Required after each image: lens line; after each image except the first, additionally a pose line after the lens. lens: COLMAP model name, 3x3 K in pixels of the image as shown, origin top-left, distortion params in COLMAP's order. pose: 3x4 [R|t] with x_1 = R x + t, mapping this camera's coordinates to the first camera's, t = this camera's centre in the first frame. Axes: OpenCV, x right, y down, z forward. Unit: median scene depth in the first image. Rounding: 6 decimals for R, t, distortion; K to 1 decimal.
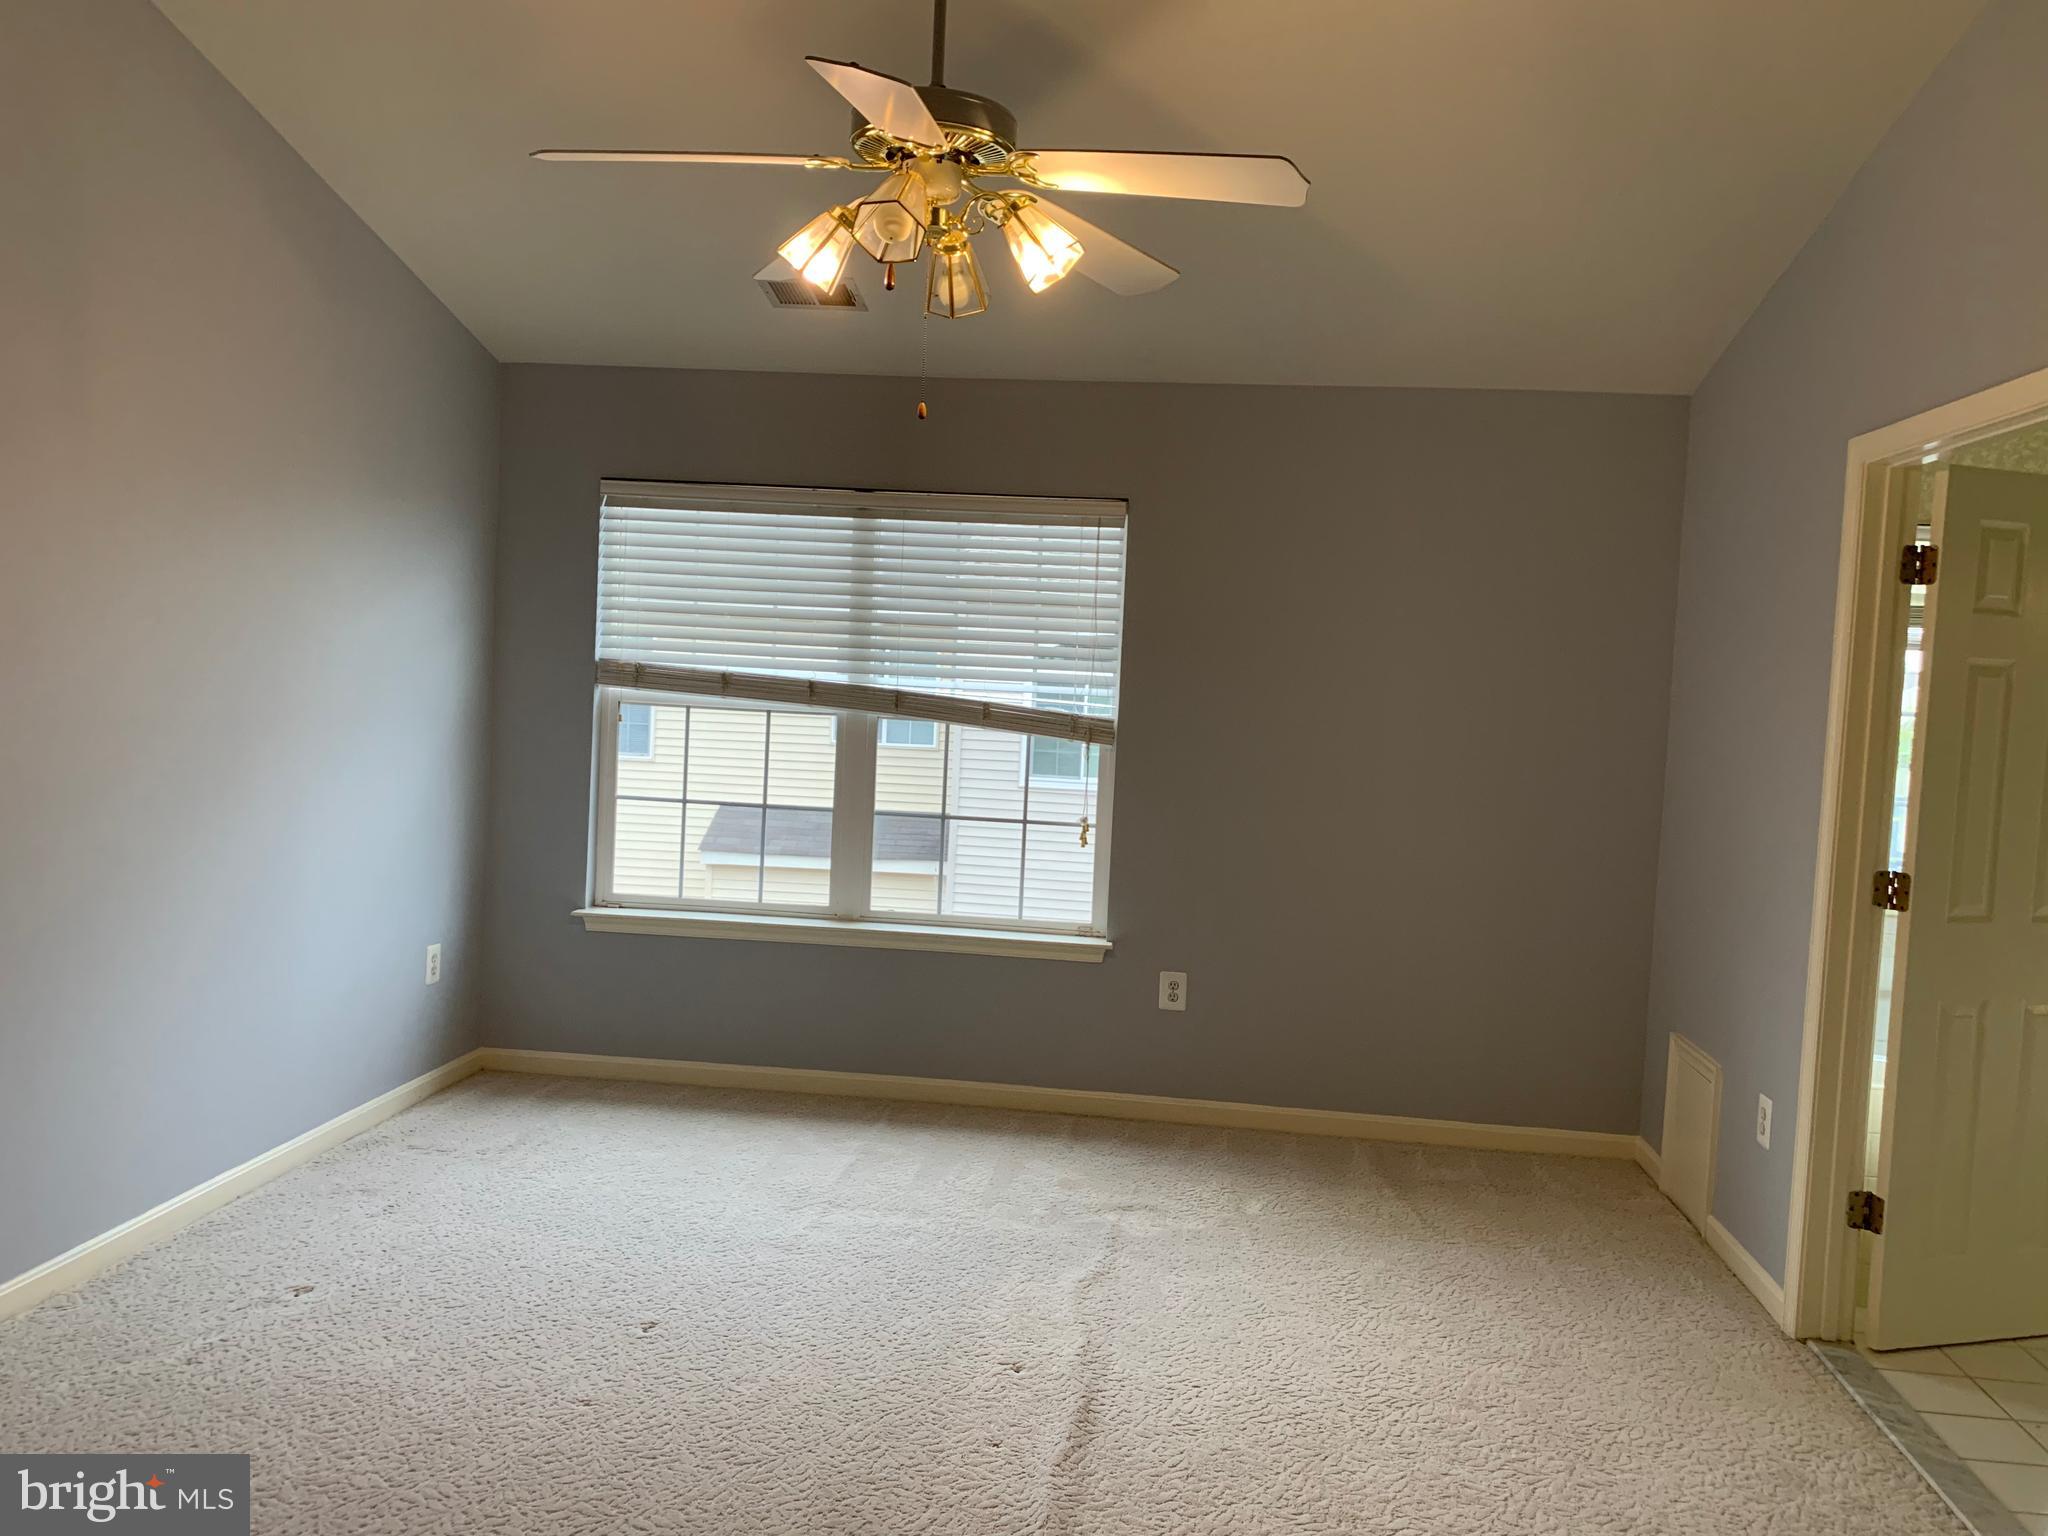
lens RADIAL K [[1564.6, 0, 1019.5], [0, 1564.6, 765.8], [0, 0, 1]] dist [0.040283, -0.043490]
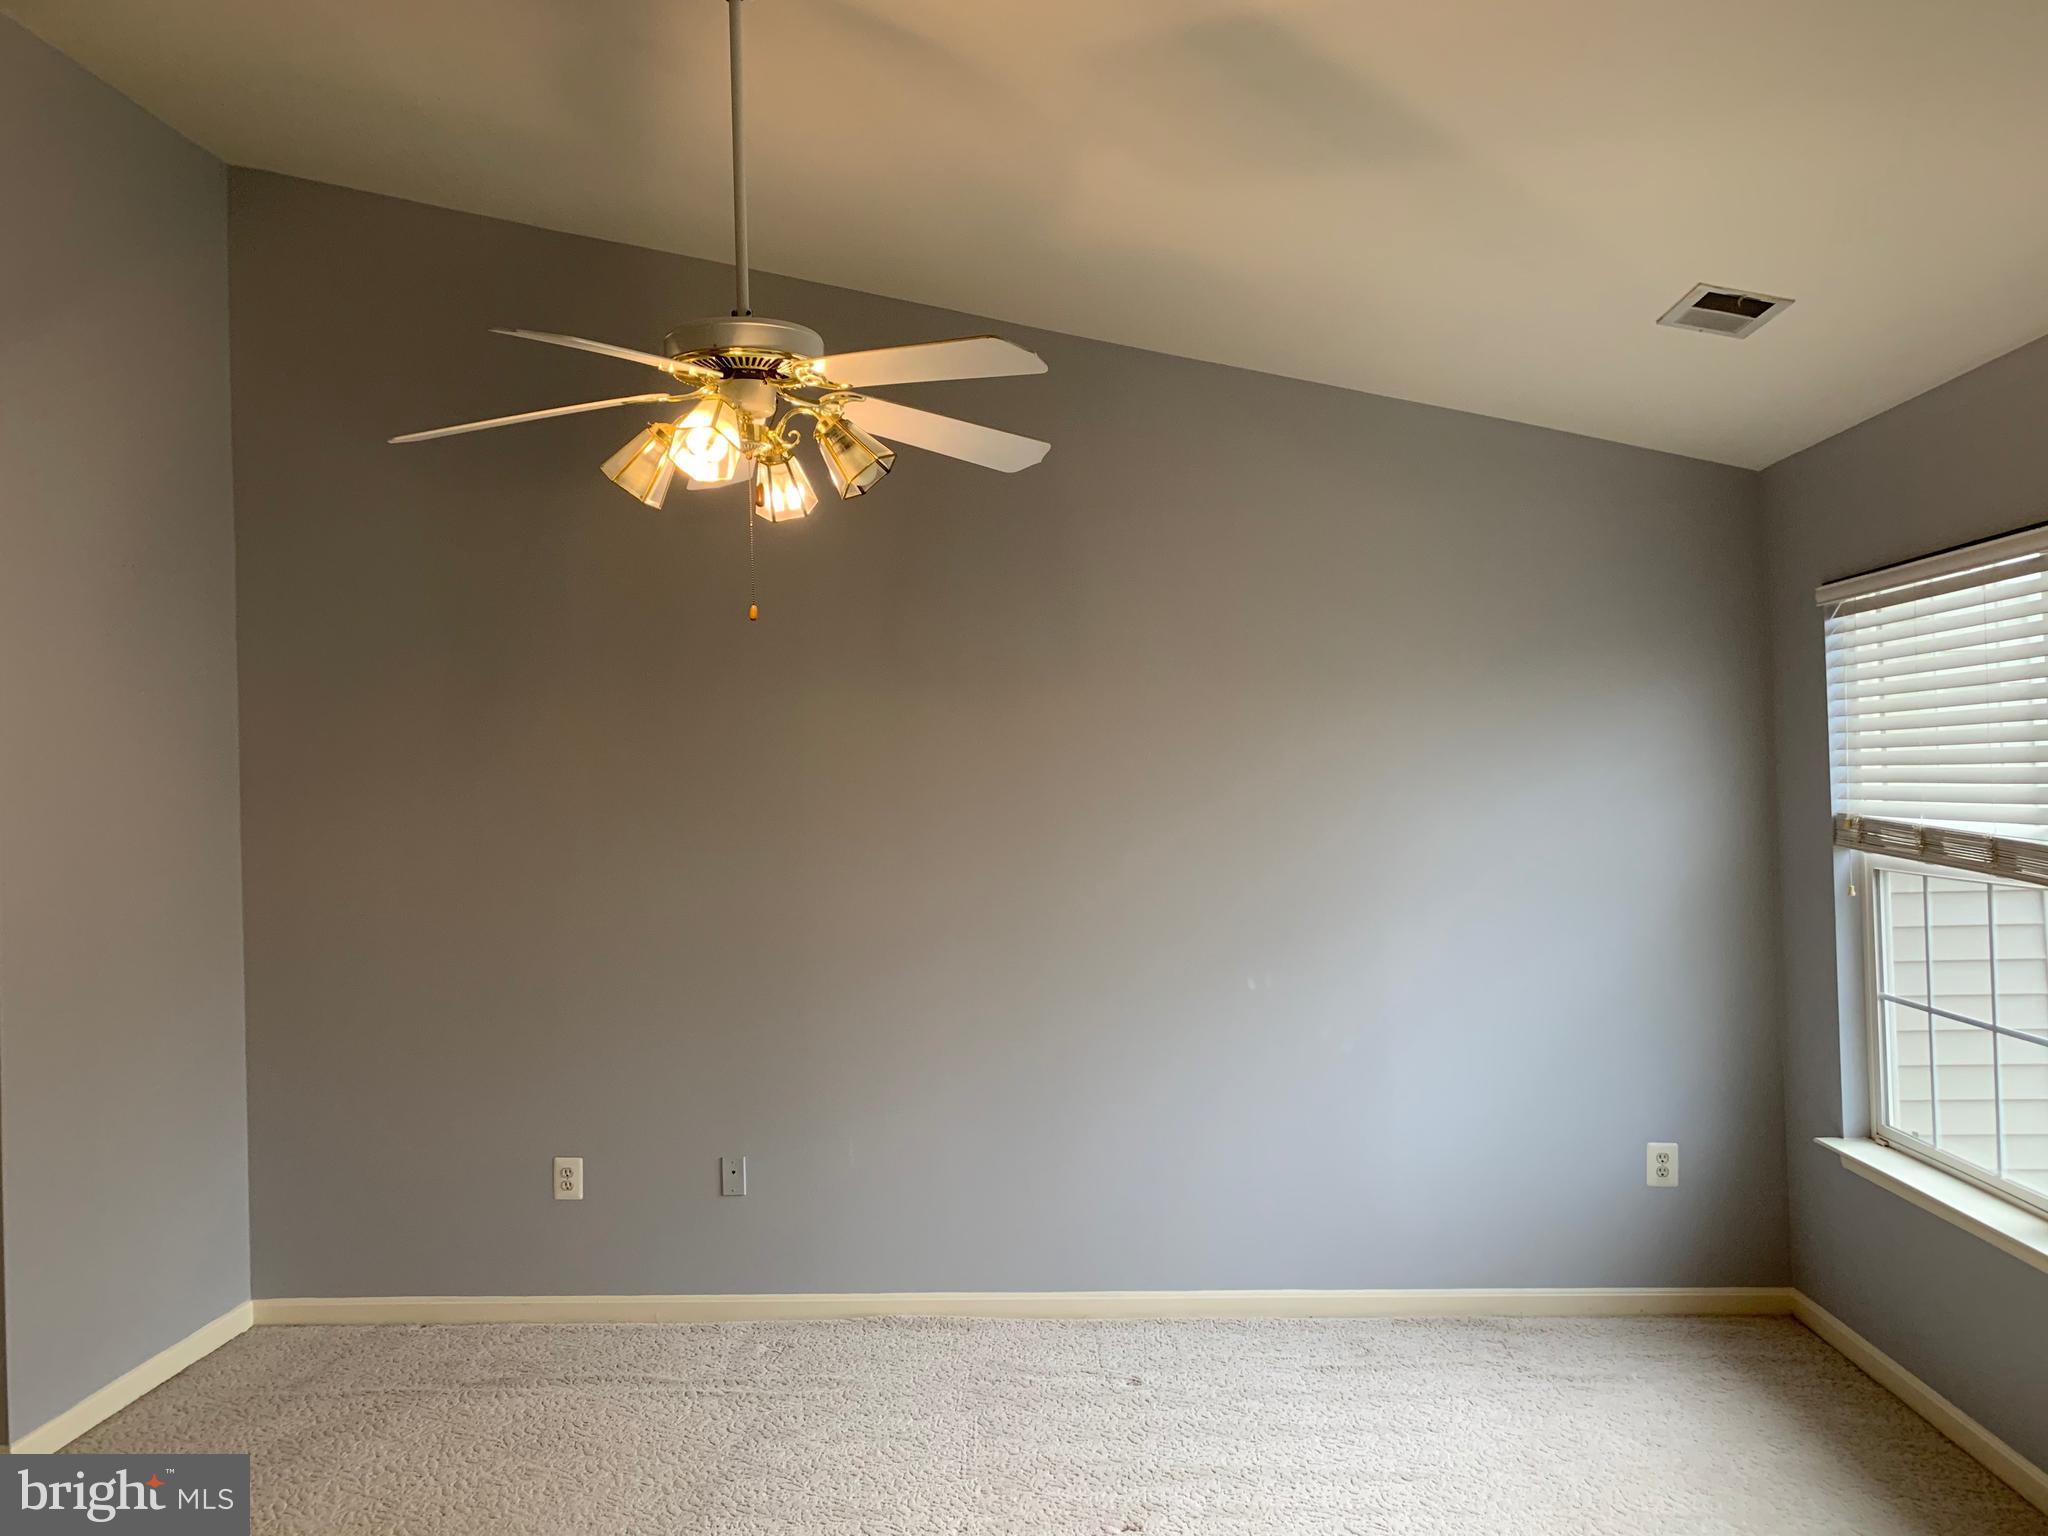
lens RADIAL K [[1564.6, 0, 1019.5], [0, 1564.6, 765.8], [0, 0, 1]] dist [0.040283, -0.043490]
pose [[0.065491, -0.062622, -0.995886, 0.486869], [-0.027432, 0.997539, -0.064530, -0.030604], [0.997476, 0.031546, 0.063612, 0.549202]]
